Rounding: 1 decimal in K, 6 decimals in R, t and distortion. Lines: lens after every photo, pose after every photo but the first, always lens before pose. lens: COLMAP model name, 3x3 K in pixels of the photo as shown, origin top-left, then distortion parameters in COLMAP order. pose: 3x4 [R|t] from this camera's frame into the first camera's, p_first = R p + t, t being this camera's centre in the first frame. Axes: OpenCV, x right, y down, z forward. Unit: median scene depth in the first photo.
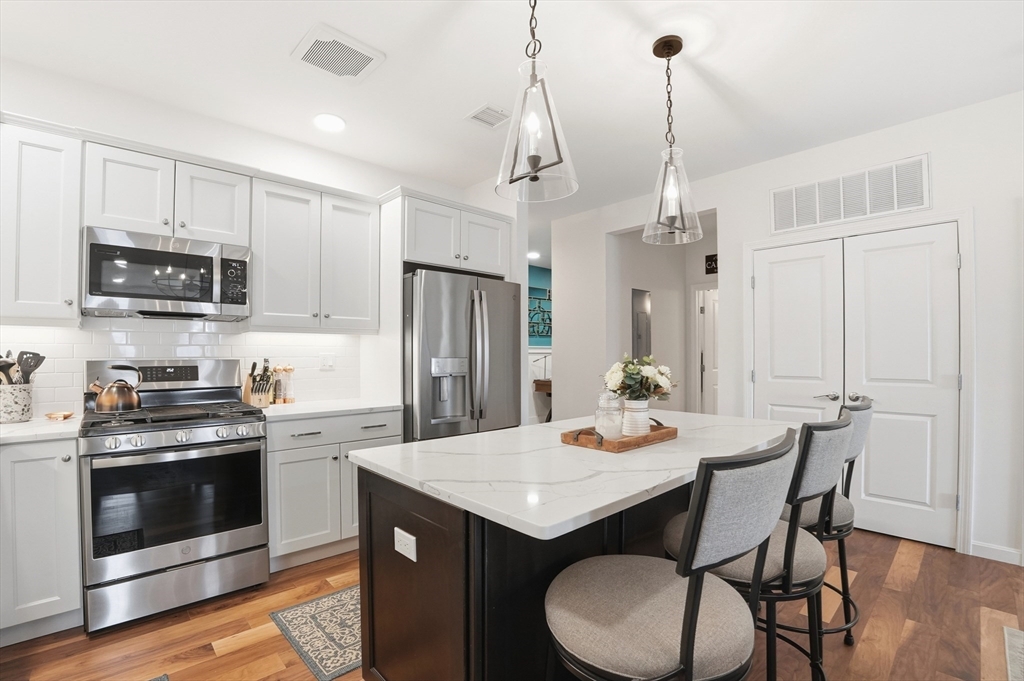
lens RADIAL K [[452.9, 0, 515.3], [0, 452.9, 348.9], [0, 0, 1]] dist [-0.039382, 0.002788]
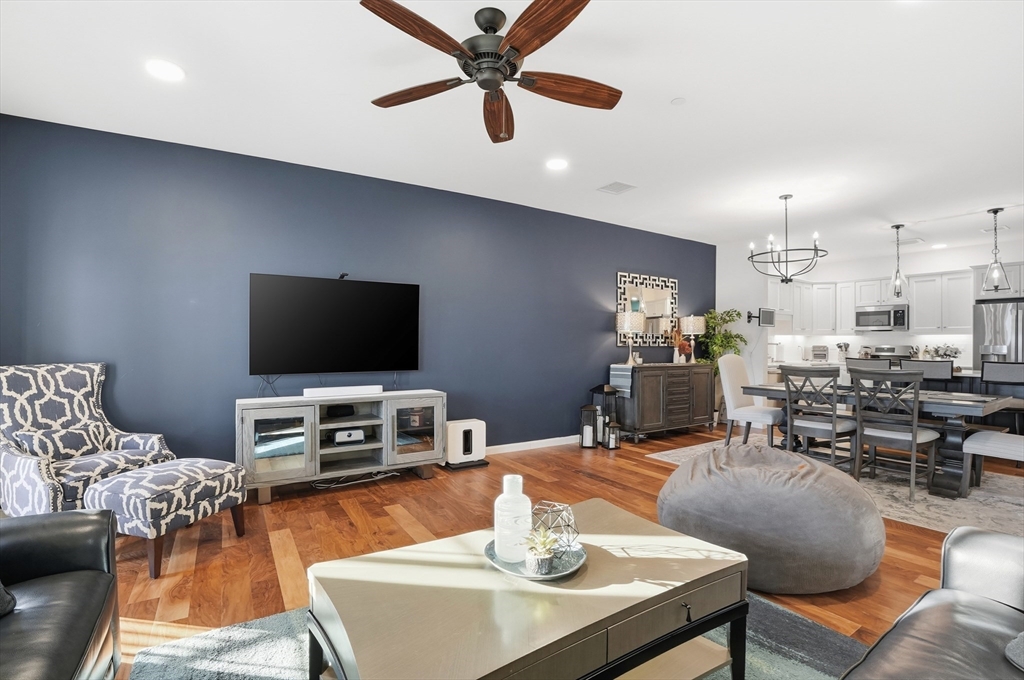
lens RADIAL K [[452.9, 0, 509.8], [0, 452.9, 343.2], [0, 0, 1]] dist [-0.039382, 0.002788]
pose [[-0.196566, 0.000890, -0.980490, 2.427704], [0.006228, 0.999981, -0.000341, -0.005145], [0.980471, -0.006174, -0.196568, -0.828666]]
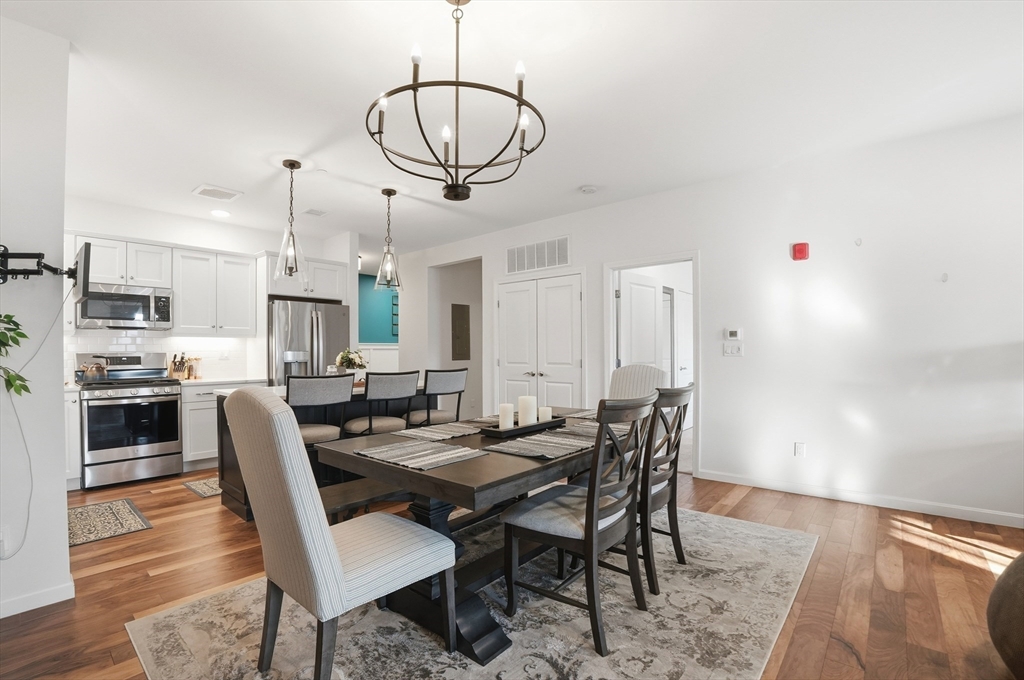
lens RADIAL K [[452.9, 0, 510.3], [0, 452.9, 347.4], [0, 0, 1]] dist [-0.039382, 0.002788]
pose [[0.995827, -0.004335, 0.091158, 0.556469], [0.003971, 0.999983, 0.004171, 0.001534], [-0.091175, -0.003792, 0.995828, -0.833611]]
